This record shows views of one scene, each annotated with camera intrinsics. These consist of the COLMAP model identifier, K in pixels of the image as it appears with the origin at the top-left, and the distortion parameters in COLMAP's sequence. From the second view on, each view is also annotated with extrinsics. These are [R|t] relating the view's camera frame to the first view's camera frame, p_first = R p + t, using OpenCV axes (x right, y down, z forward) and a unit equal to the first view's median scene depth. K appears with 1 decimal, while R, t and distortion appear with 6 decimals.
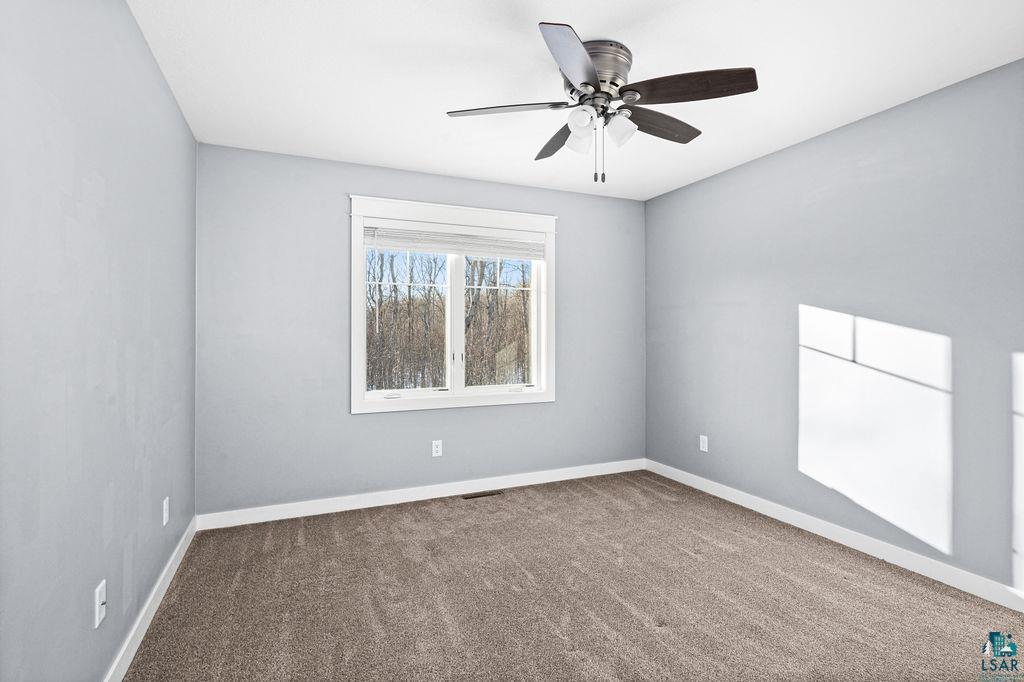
lens RADIAL K [[491.7, 0, 511.8], [0, 491.7, 331.6], [0, 0, 1]] dist [0.000064, 0.000009]
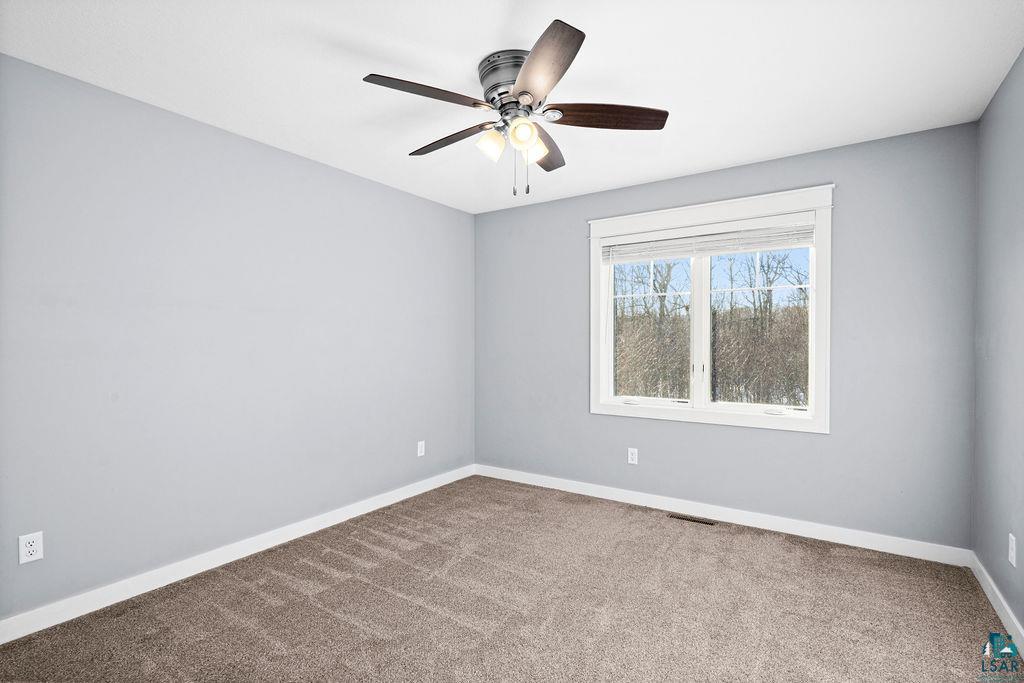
lens RADIAL K [[494.1, 0, 512.0], [0, 494.1, 341.5], [0, 0, 1]] dist [0.000085, -0.000044]
pose [[0.534074, 0.001462, -0.845437, 0.468892], [0.002298, 0.999992, 0.003181, -0.002089], [0.845435, -0.003642, 0.534066, 0.198618]]
